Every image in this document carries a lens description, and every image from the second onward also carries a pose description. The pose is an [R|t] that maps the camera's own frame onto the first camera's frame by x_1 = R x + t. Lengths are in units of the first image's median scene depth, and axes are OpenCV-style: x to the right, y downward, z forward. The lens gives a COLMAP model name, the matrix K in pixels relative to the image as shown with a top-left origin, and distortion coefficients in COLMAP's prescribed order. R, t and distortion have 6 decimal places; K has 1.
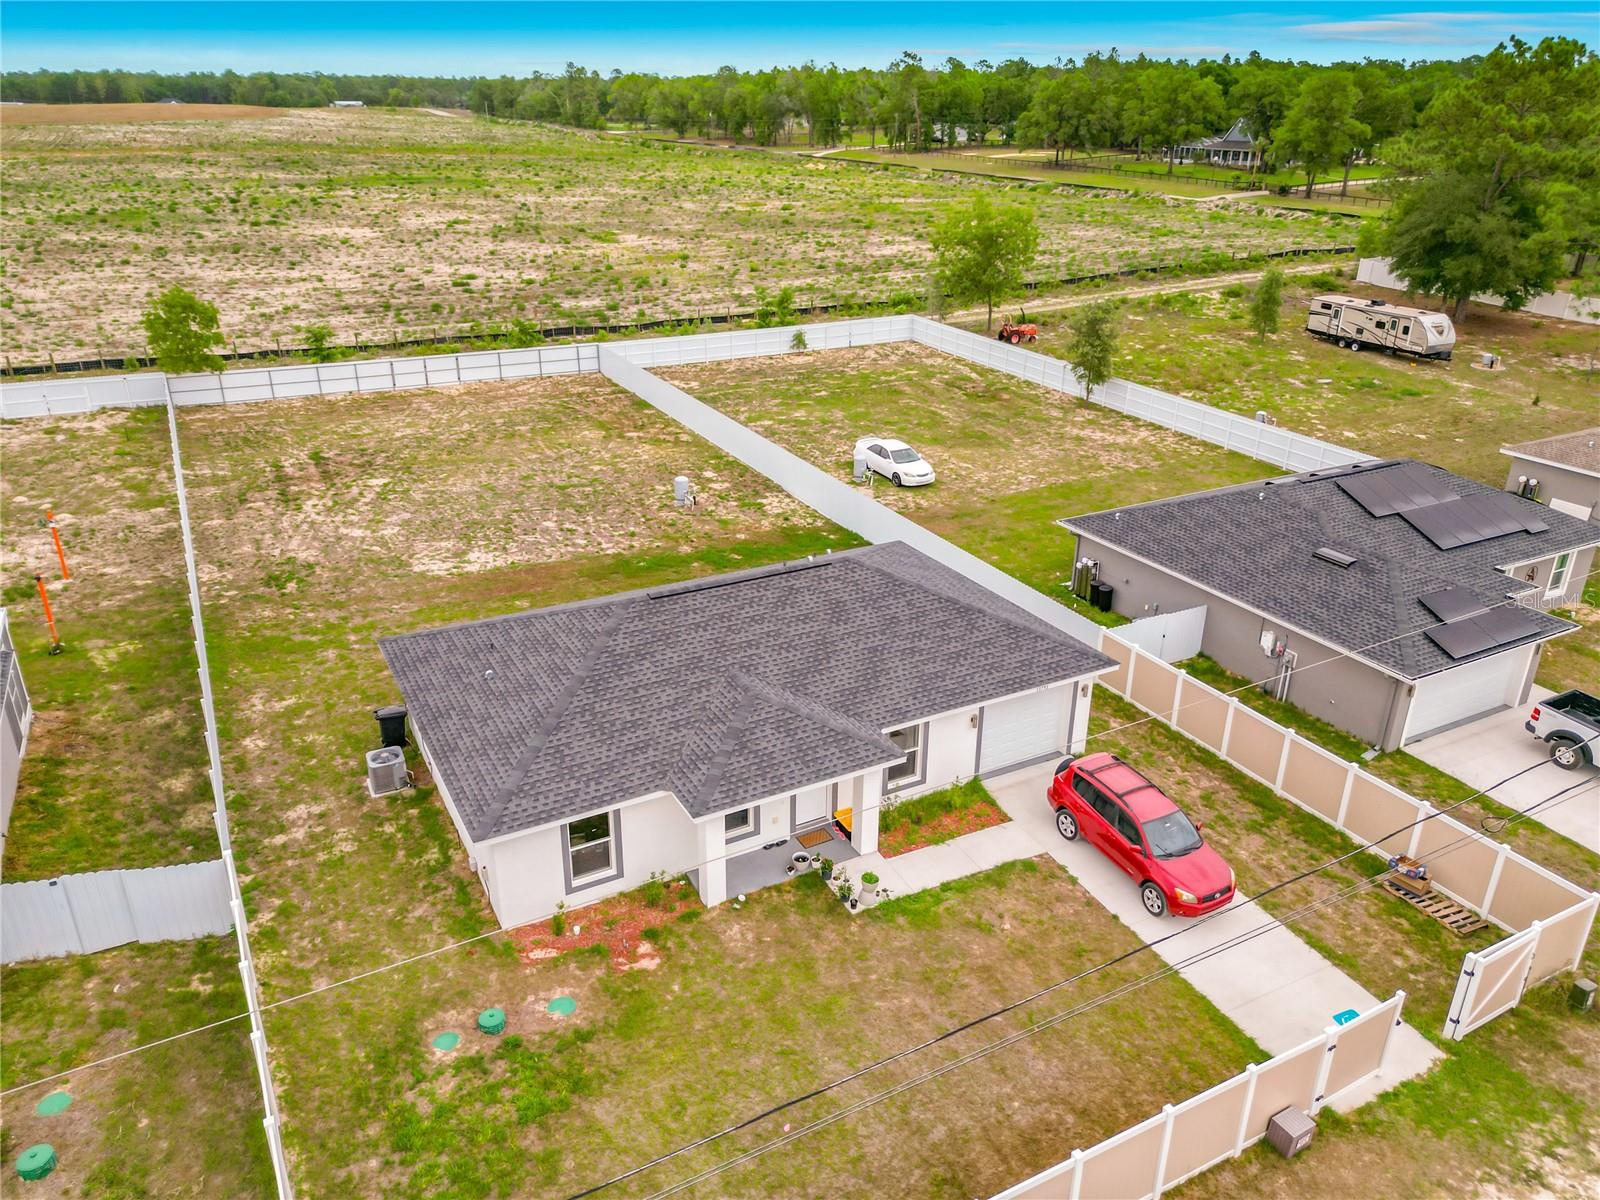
lens RADIAL K [[1133.9, 0, 796.9], [0, 1133.9, 604.6], [0, 0, 1]] dist [0.068709, -0.069958]
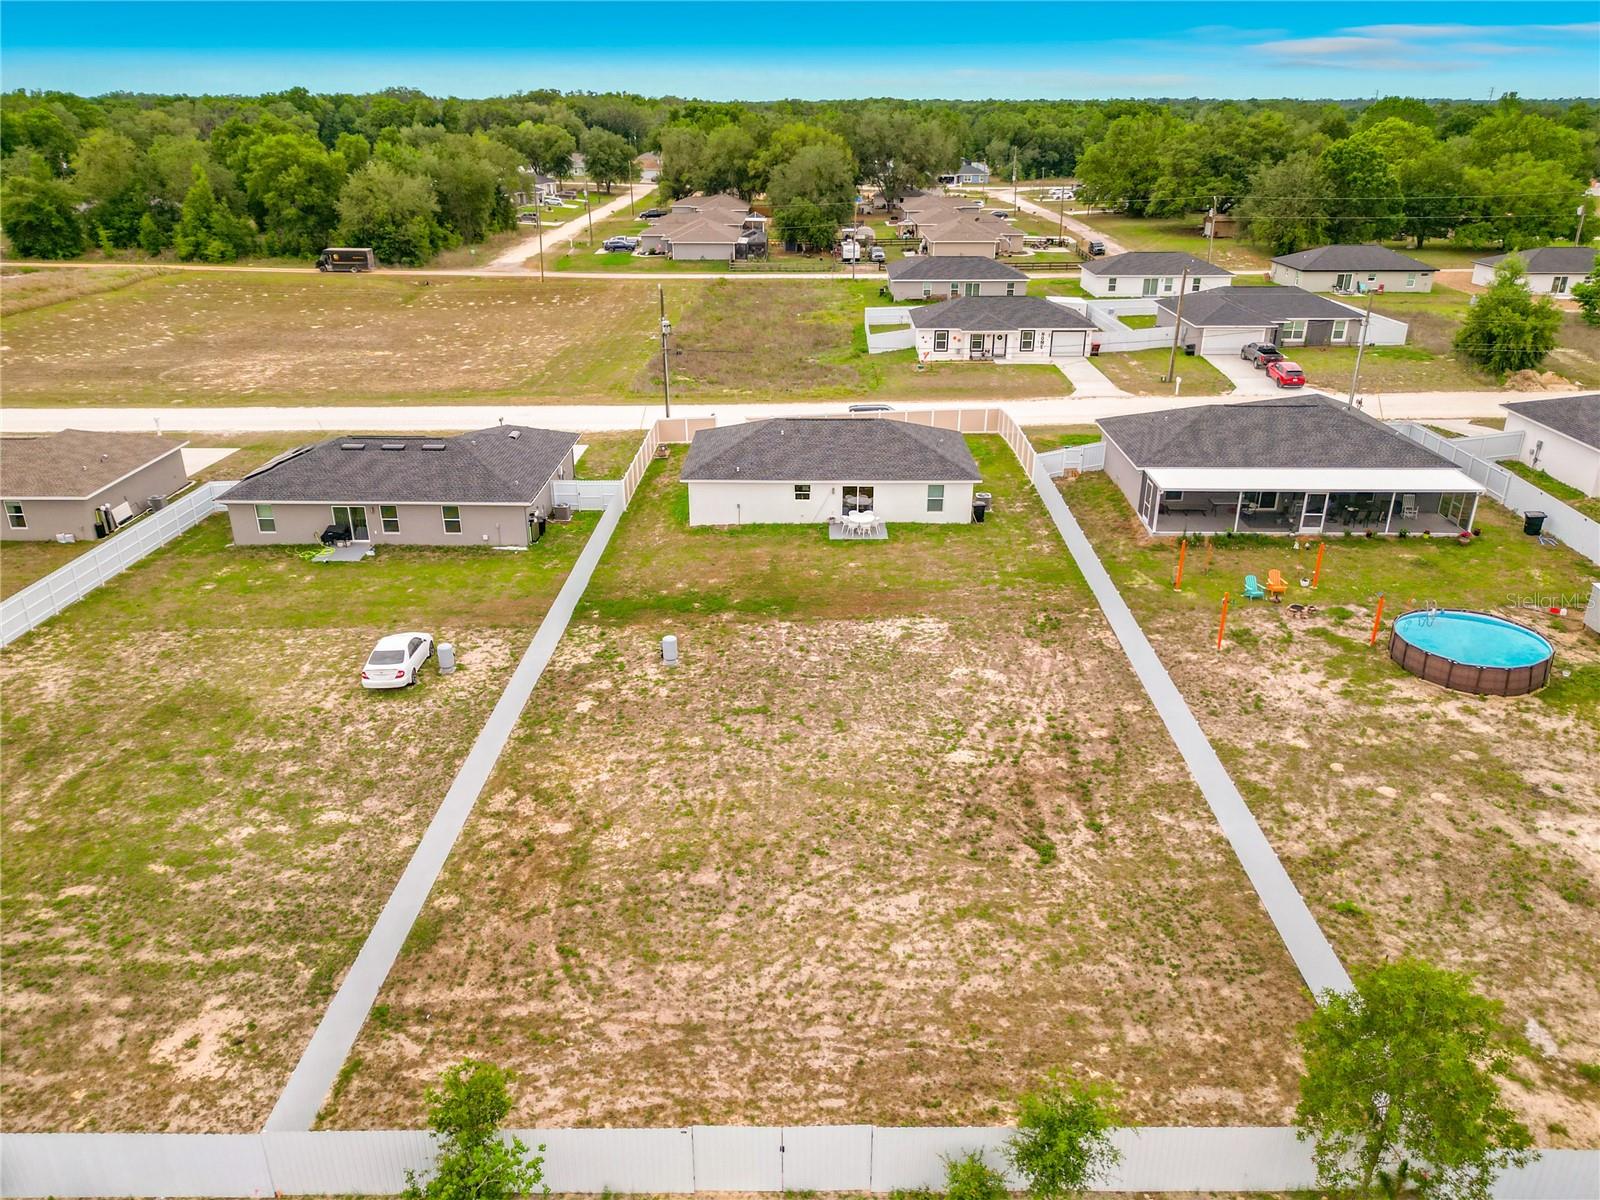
lens RADIAL K [[1166.5, 0, 797.4], [0, 1166.5, 604.1], [0, 0, 1]] dist [0.064271, -0.085325]
pose [[-0.875040, -0.197420, 0.441962, -0.593624], [0.188243, 0.702388, 0.686452, -0.746206], [-0.445948, 0.683869, -0.577455, 1.423769]]
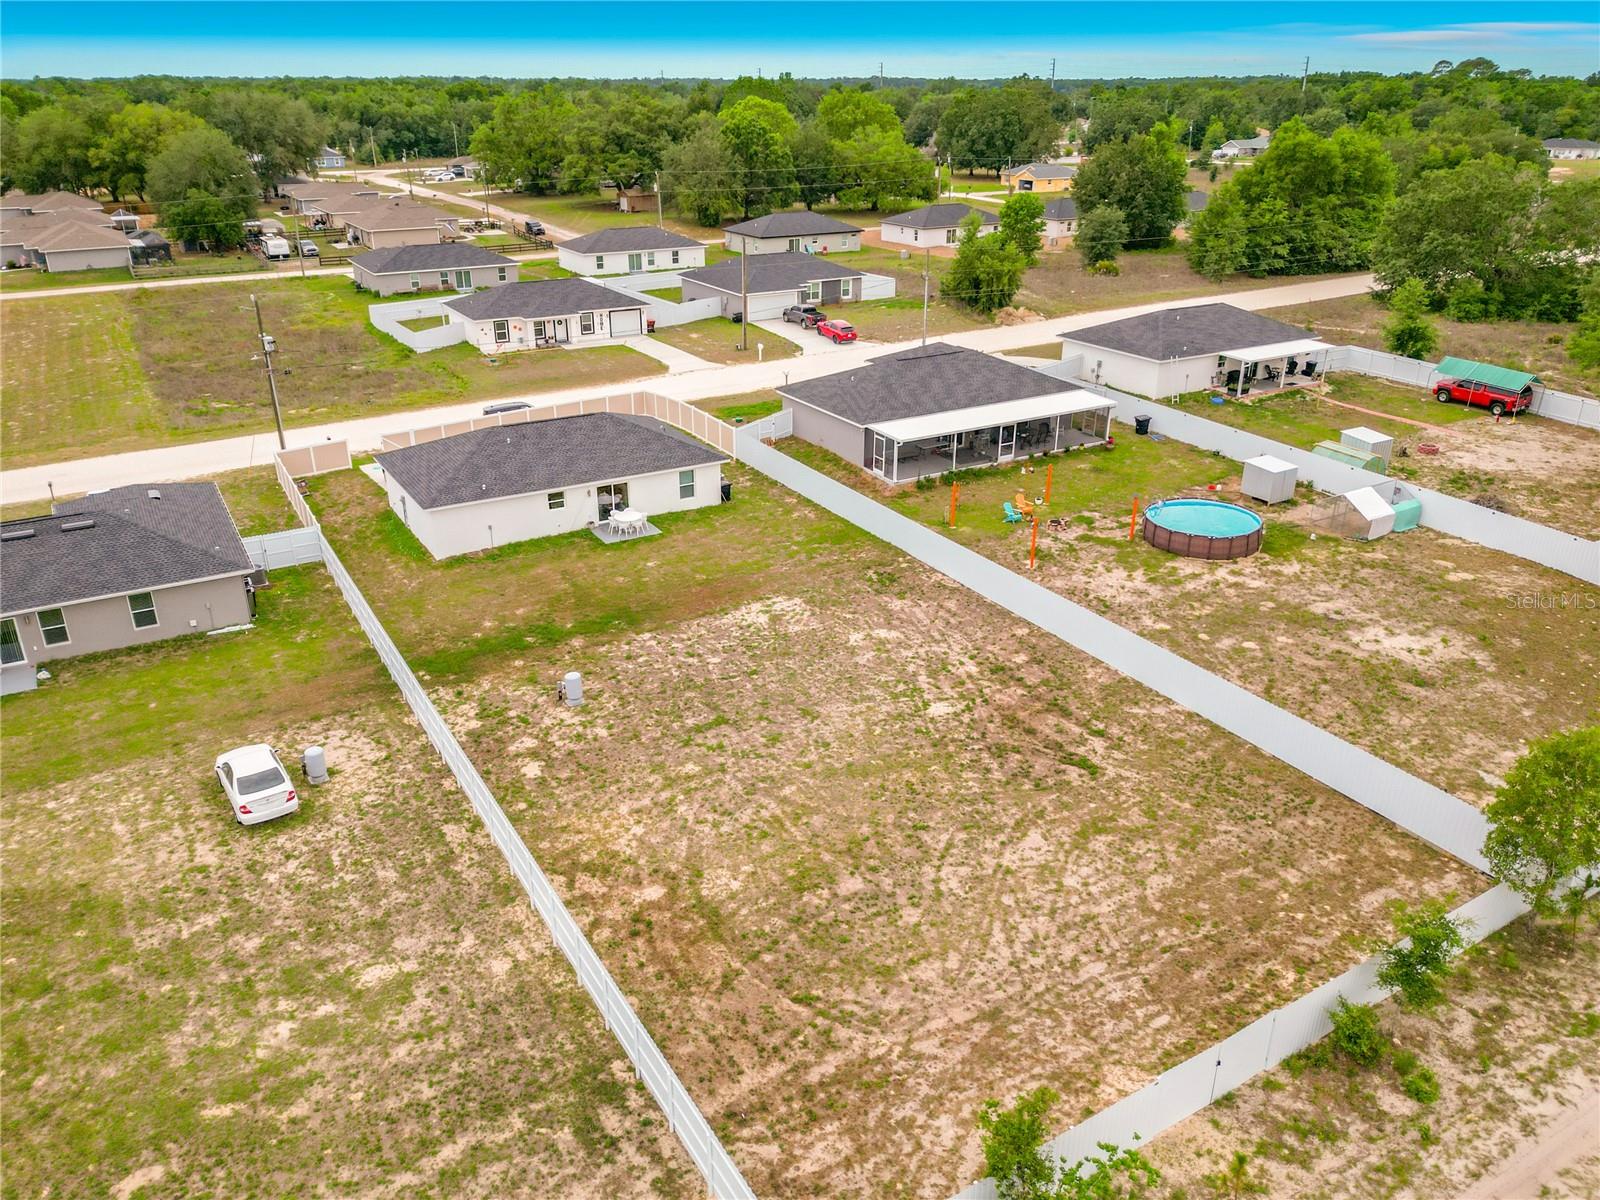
lens RADIAL K [[1185.2, 0, 803.3], [0, 1185.2, 602.0], [0, 0, 1]] dist [0.051237, -0.087061]
pose [[-0.998816, 0.010759, -0.047445, -0.223348], [-0.027619, 0.677445, 0.735054, -0.777052], [0.040050, 0.735494, -0.676346, 1.497569]]
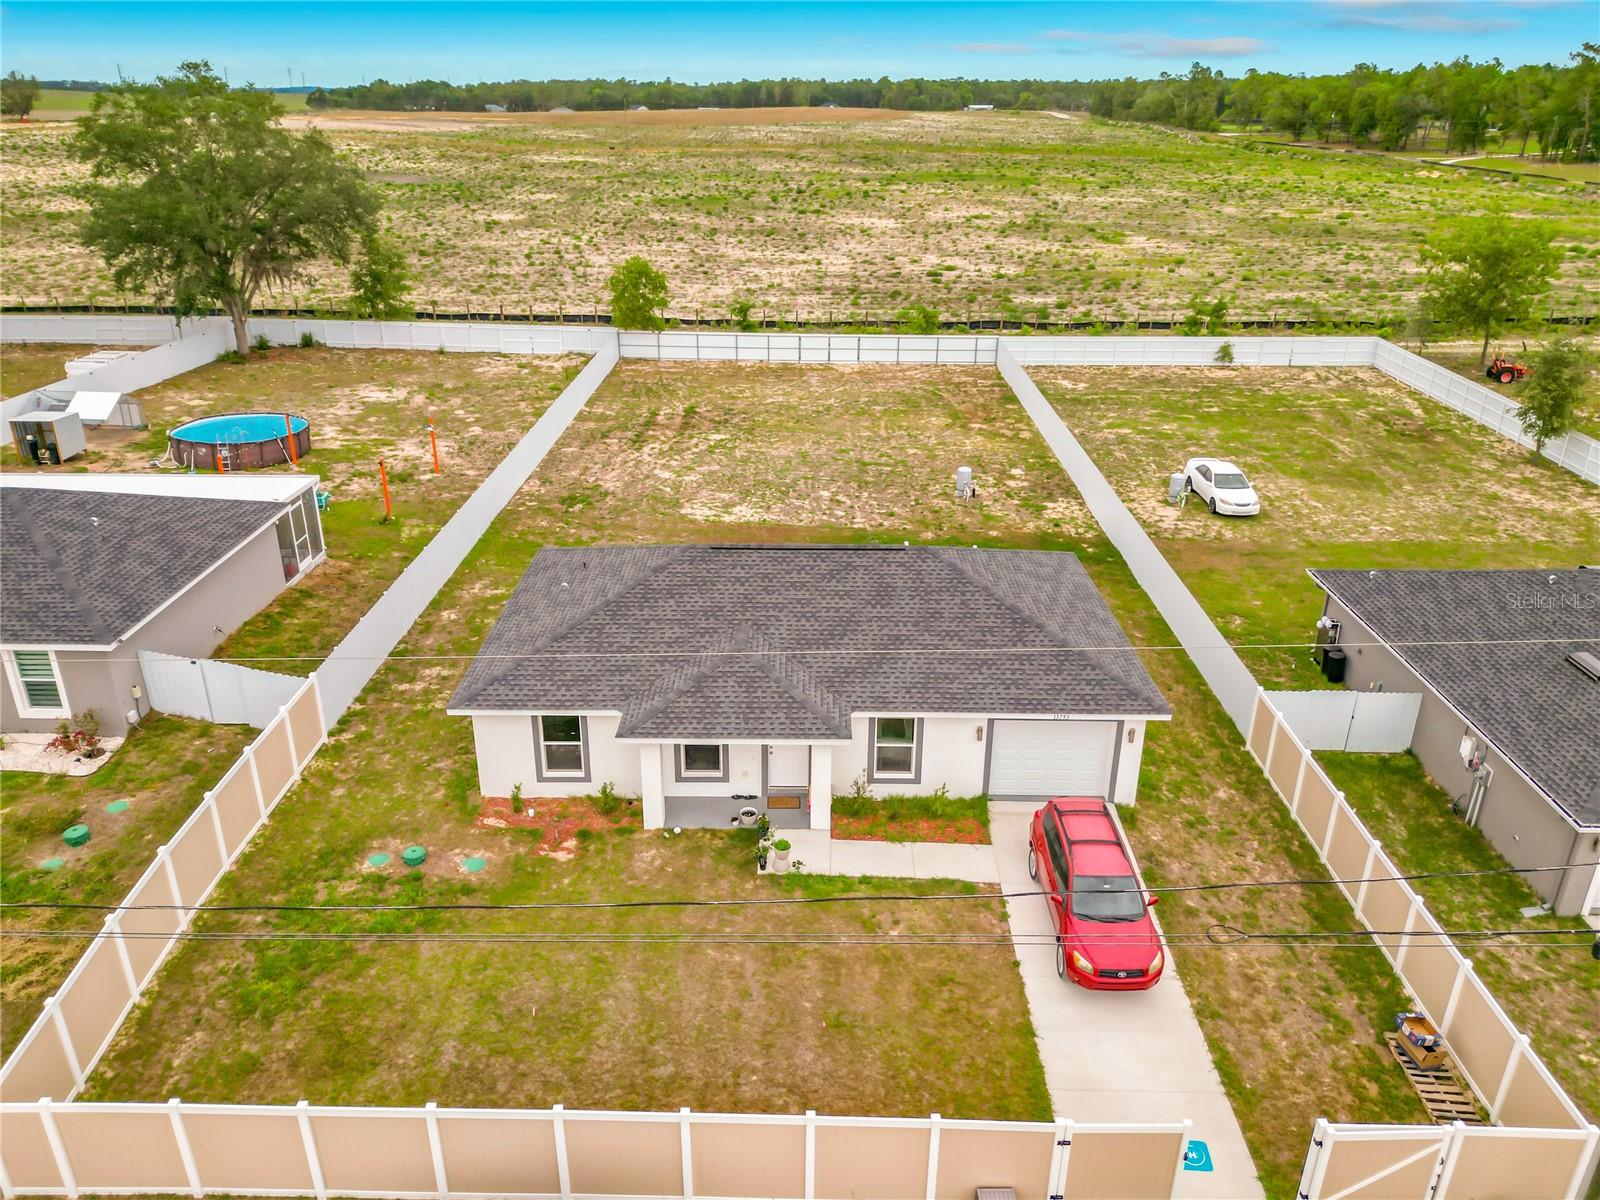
lens RADIAL K [[1149.6, 0, 797.4], [0, 1149.6, 601.8], [0, 0, 1]] dist [0.059178, -0.087293]
pose [[0.878363, 0.189344, -0.438893, 0.222313], [-0.192783, 0.980536, 0.037195, -0.006044], [0.437393, 0.051941, 0.897769, 0.033532]]
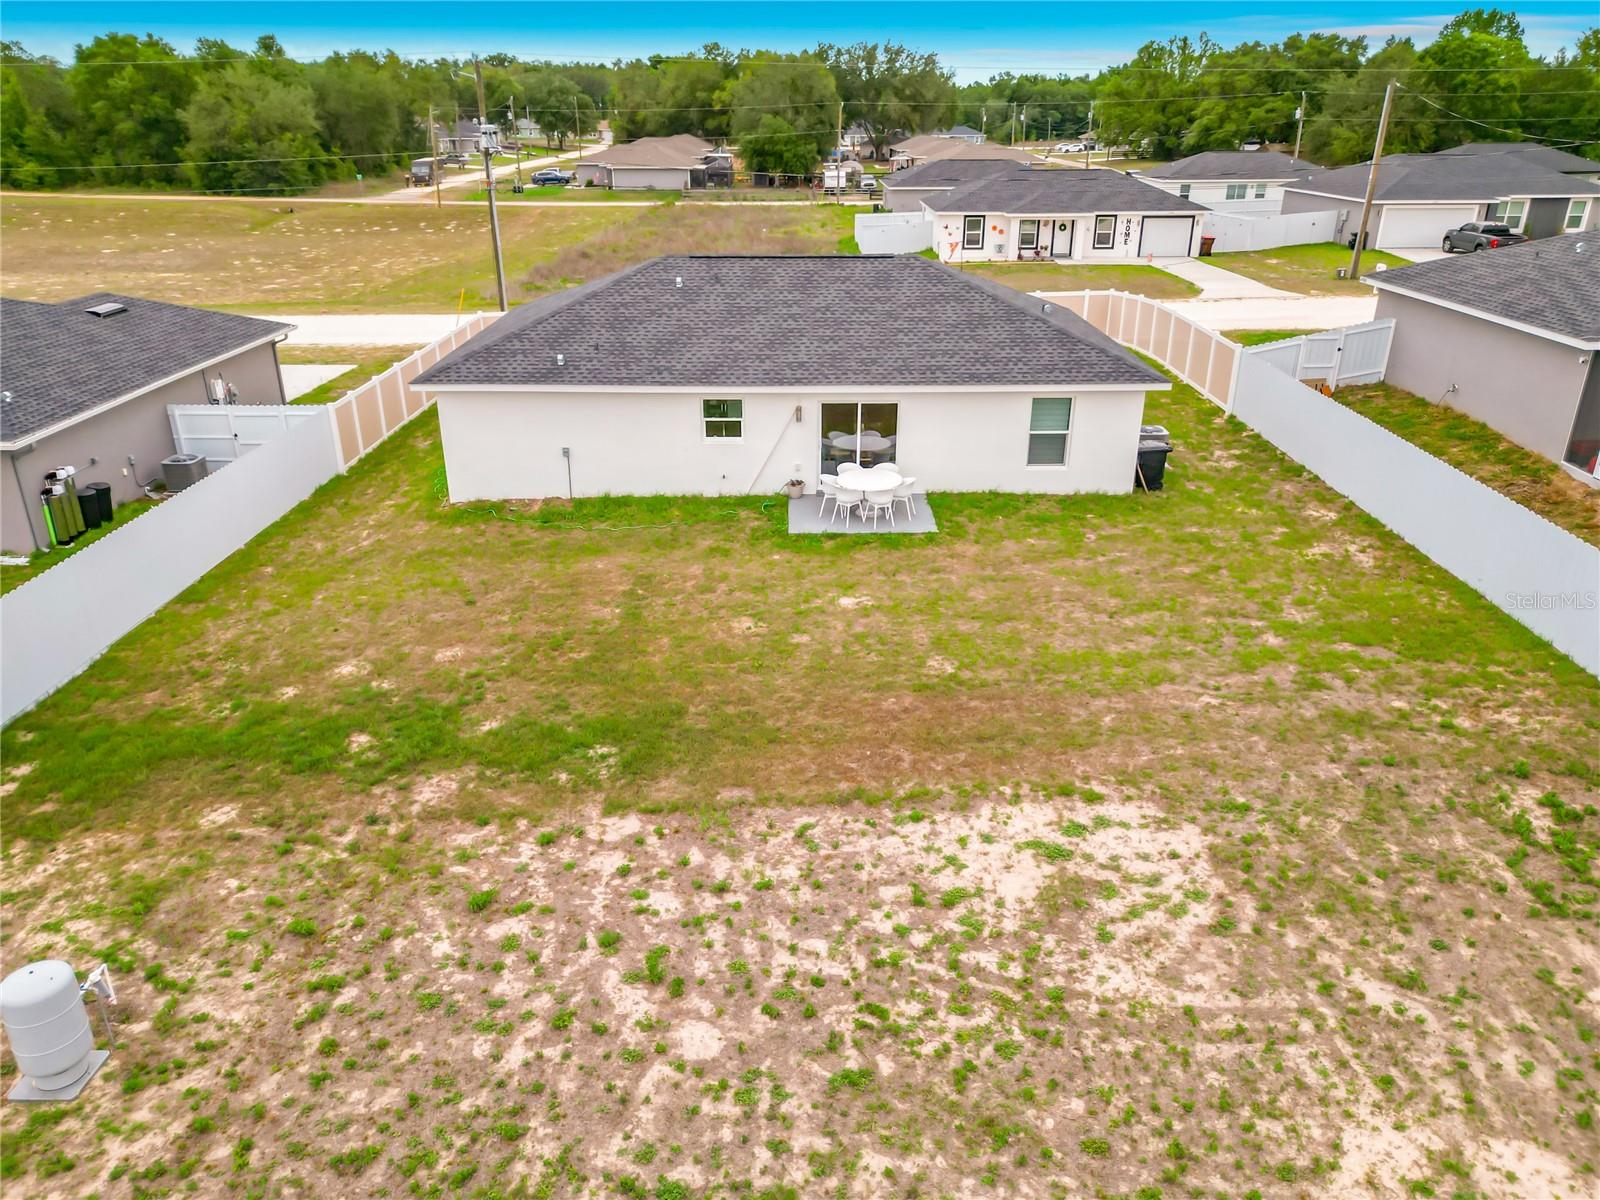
lens RADIAL K [[1133.9, 0, 796.9], [0, 1133.9, 604.6], [0, 0, 1]] dist [0.068709, -0.069958]
pose [[-0.881318, -0.193926, 0.430895, -0.290775], [0.184090, 0.698940, 0.691082, -0.268316], [-0.435188, 0.688386, -0.580289, 0.963517]]
